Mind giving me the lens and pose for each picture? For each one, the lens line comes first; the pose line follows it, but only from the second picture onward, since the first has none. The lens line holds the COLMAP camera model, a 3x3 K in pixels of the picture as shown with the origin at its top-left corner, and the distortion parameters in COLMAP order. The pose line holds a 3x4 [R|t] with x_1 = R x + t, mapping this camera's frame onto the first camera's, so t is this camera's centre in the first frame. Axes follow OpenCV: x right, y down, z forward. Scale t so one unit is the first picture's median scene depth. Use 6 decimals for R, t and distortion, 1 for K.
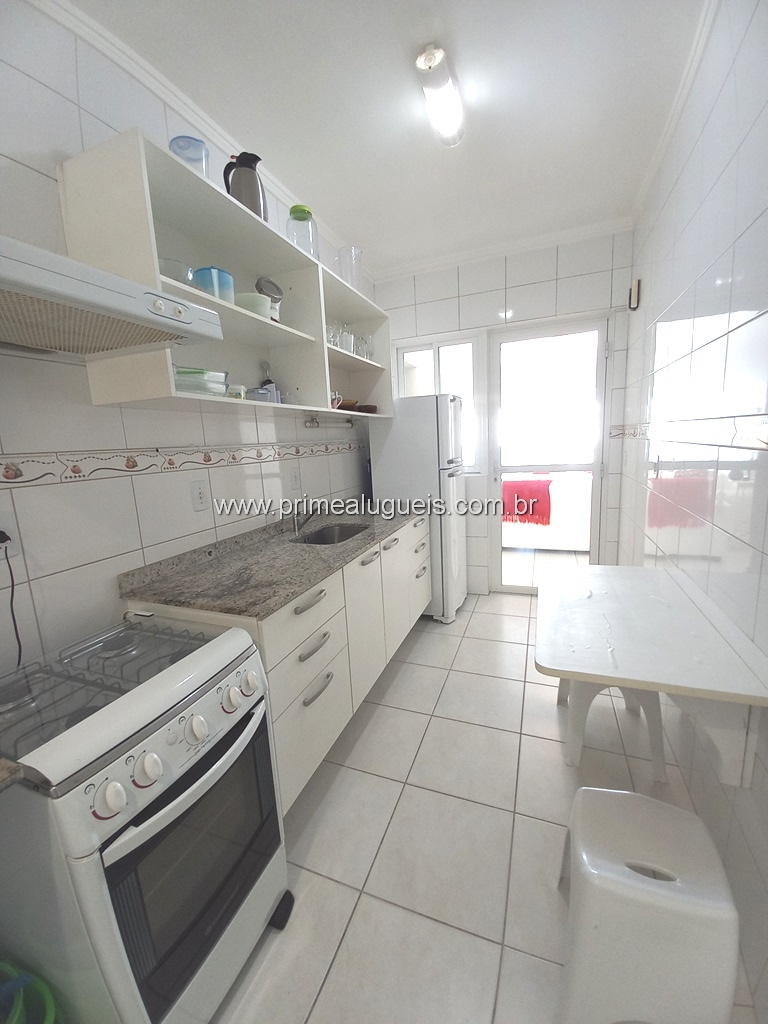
lens RADIAL K [[407.7, 0, 387.1], [0, 407.7, 507.1], [0, 0, 1]] dist [0.002143, -0.000103]
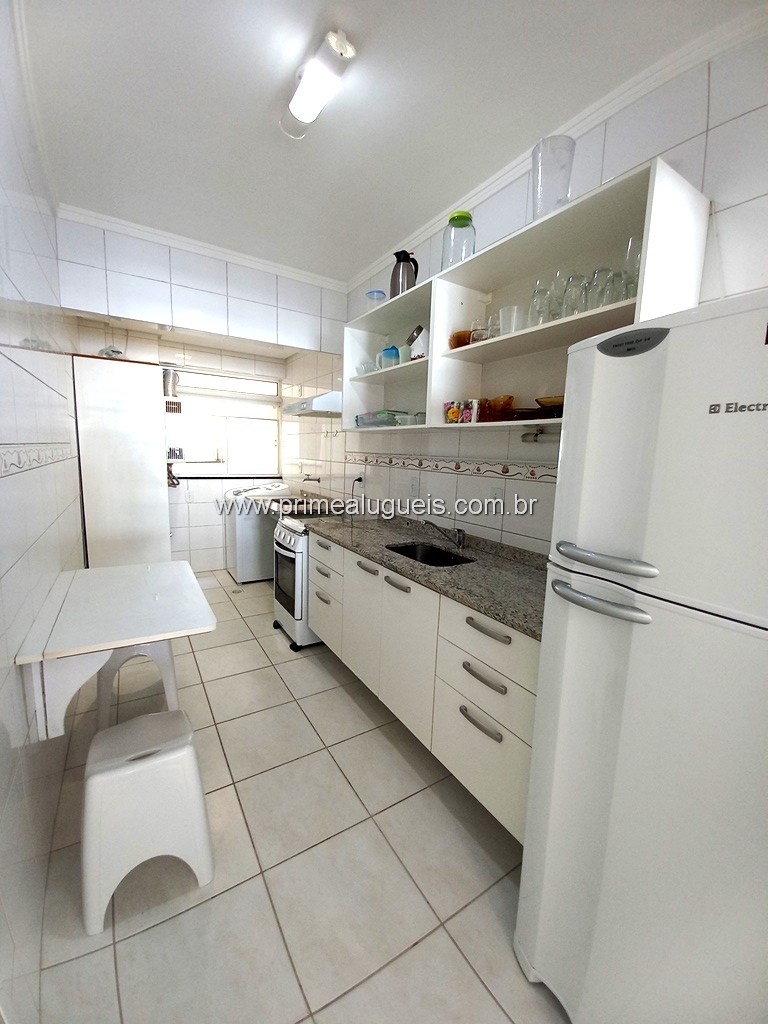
lens RADIAL K [[407.7, 0, 384.5], [0, 407.7, 513.1], [0, 0, 1]] dist [0.002143, -0.000103]
pose [[-0.595863, 0.134566, -0.791732, 0.743511], [-0.150093, 0.949831, 0.274398, -0.297060], [0.788936, 0.282336, -0.545771, 1.546691]]
